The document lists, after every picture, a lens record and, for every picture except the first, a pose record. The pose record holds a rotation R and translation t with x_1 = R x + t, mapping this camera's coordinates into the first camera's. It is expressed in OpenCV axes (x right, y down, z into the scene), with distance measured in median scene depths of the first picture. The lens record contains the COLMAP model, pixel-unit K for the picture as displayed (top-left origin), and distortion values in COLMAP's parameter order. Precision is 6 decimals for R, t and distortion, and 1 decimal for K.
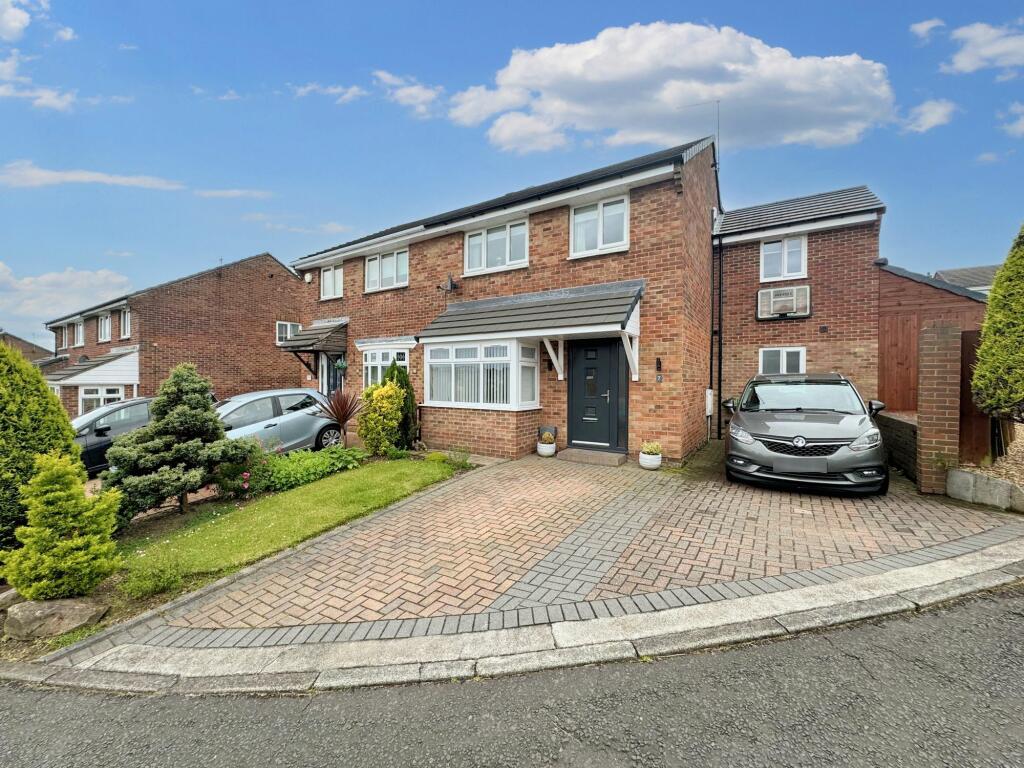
lens RADIAL K [[406.3, 0, 510.6], [0, 406.3, 383.2], [0, 0, 1]] dist [-0.003500, 0.000821]
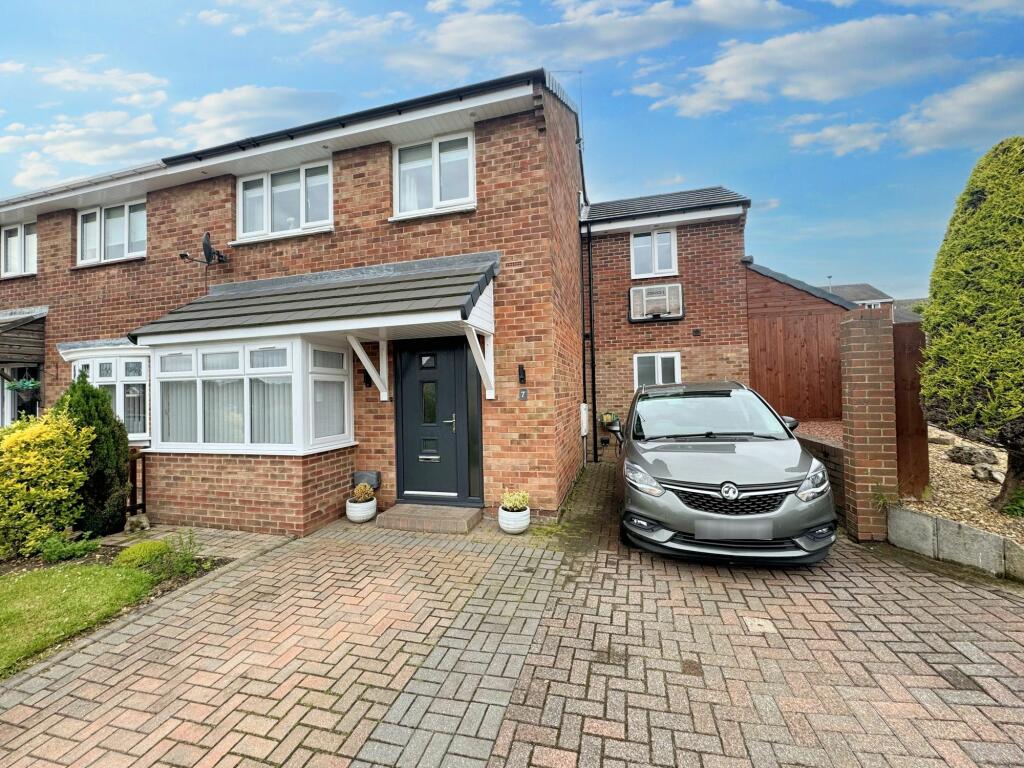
lens RADIAL K [[406.3, 0, 510.8], [0, 406.3, 381.0], [0, 0, 1]] dist [-0.003500, 0.000821]
pose [[0.954406, -0.021621, 0.297726, 0.127849], [0.032019, 0.999034, -0.030093, -0.013423], [-0.296788, 0.038254, 0.954177, 0.315304]]
